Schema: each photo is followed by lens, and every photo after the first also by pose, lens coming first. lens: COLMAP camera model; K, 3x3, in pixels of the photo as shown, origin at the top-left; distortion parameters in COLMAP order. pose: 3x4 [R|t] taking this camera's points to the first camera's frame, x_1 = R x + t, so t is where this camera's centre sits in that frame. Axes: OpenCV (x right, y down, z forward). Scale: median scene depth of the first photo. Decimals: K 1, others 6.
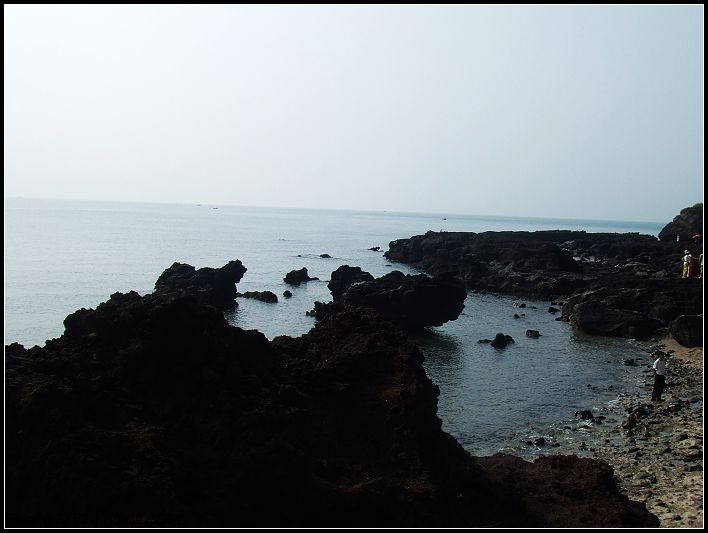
lens RADIAL K [[733.9, 0, 354.0], [0, 733.9, 266.5], [0, 0, 1]] dist [-0.139973, 0.004567]
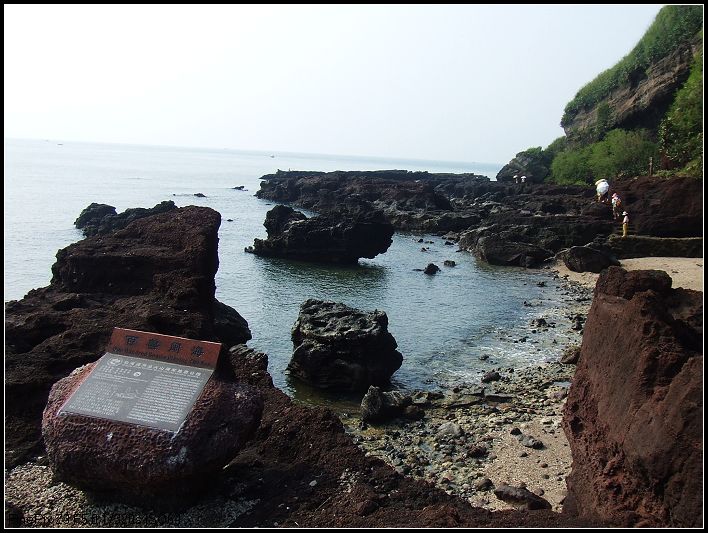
lens RADIAL K [[746.1, 0, 354.0], [0, 746.1, 266.5], [0, 0, 1]] dist [-0.071284, 0.024745]
pose [[0.962728, -0.023307, 0.269464, -0.164678], [0.000427, 0.996410, 0.084656, -0.003858], [-0.270470, -0.081386, 0.959282, -0.087180]]
